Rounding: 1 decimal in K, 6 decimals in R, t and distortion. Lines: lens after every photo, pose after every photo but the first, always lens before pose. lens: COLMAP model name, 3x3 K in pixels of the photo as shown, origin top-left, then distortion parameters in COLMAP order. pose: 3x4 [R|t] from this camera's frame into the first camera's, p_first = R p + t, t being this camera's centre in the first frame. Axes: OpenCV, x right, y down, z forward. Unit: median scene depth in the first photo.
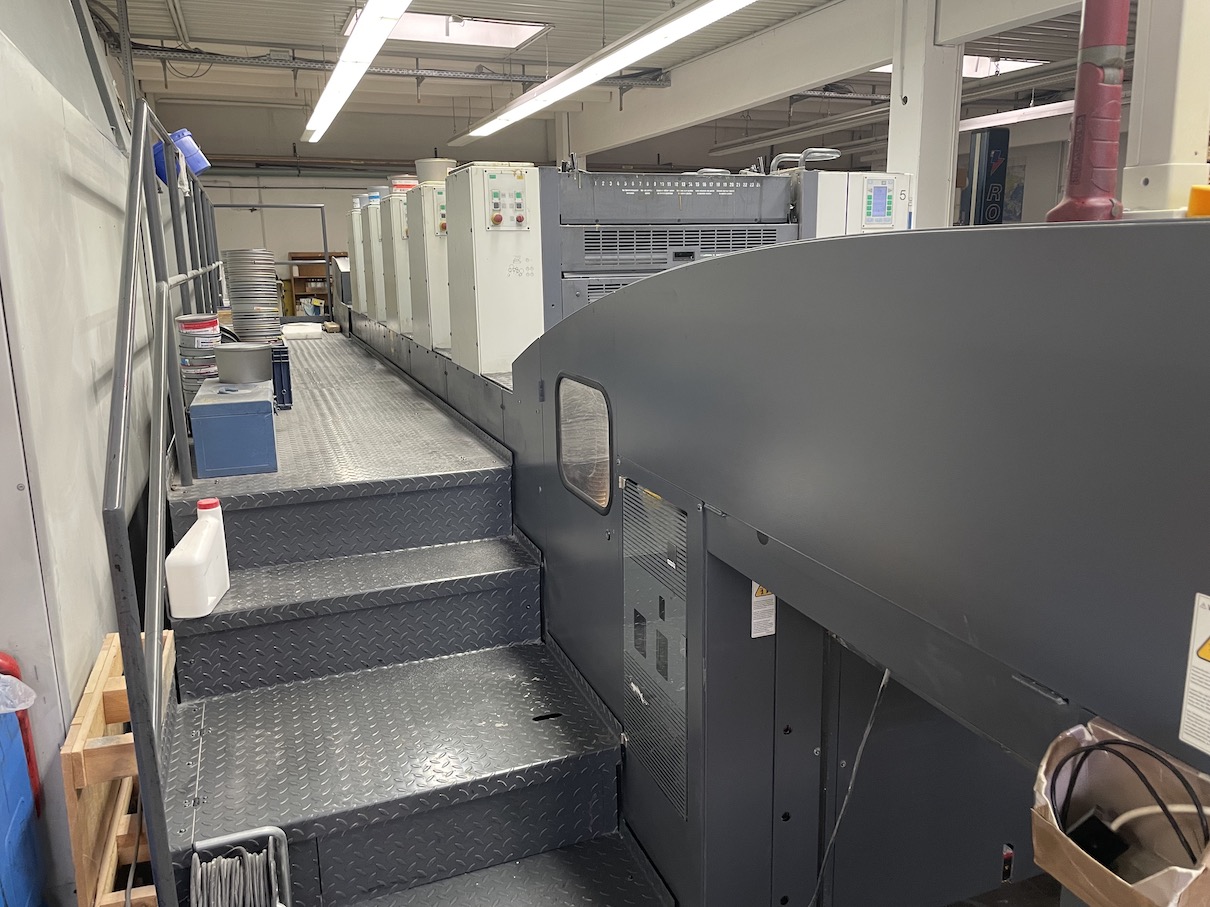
lens RADIAL K [[928.2, 0, 608.3], [0, 928.2, 456.8], [0, 0, 1]] dist [0.014831, -0.006639]
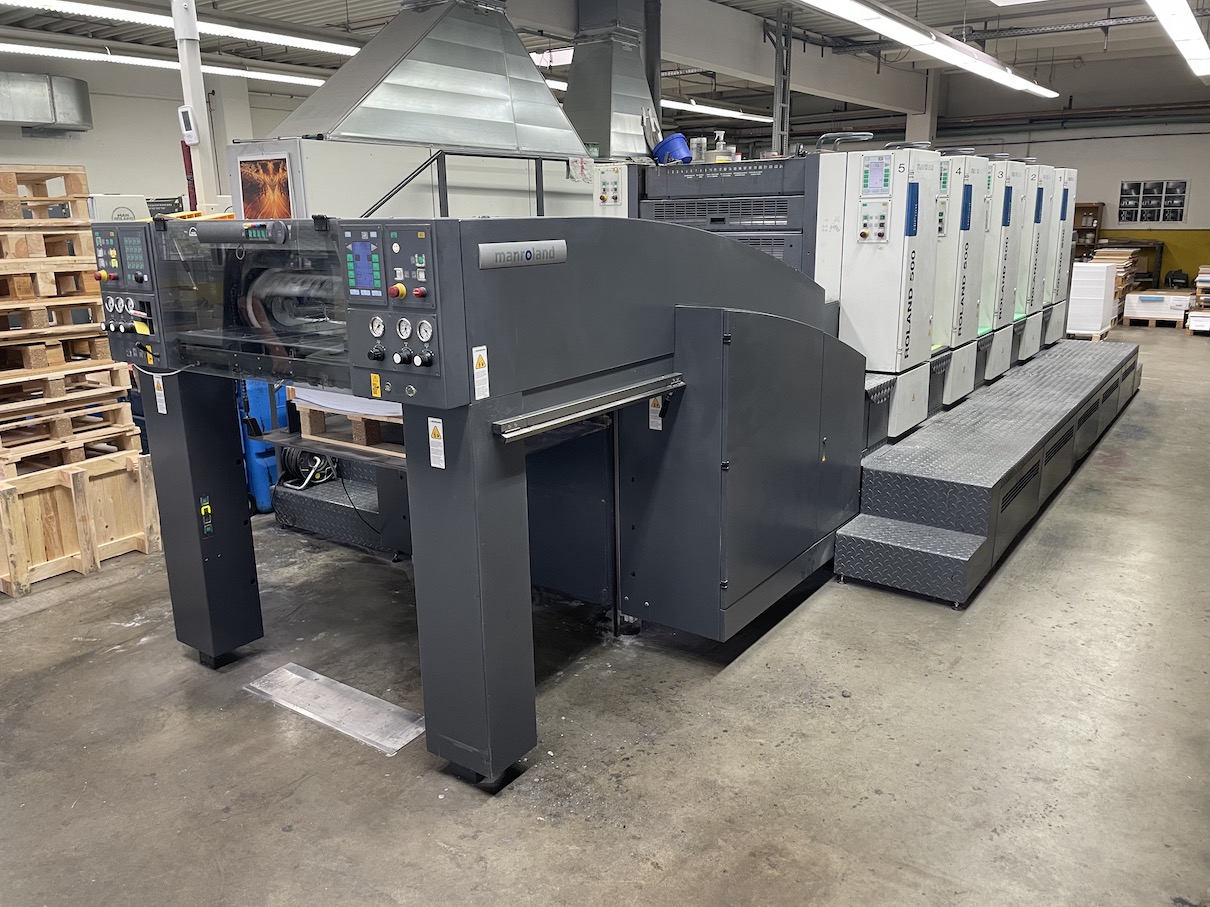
lens RADIAL K [[928.2, 0, 608.5], [0, 928.2, 450.6], [0, 0, 1]] dist [0.014831, -0.006639]
pose [[0.546992, 0.210495, -0.810241, 1.198830], [-0.170490, 0.975598, 0.138357, -0.041393], [0.819593, 0.062458, 0.569532, 0.078328]]
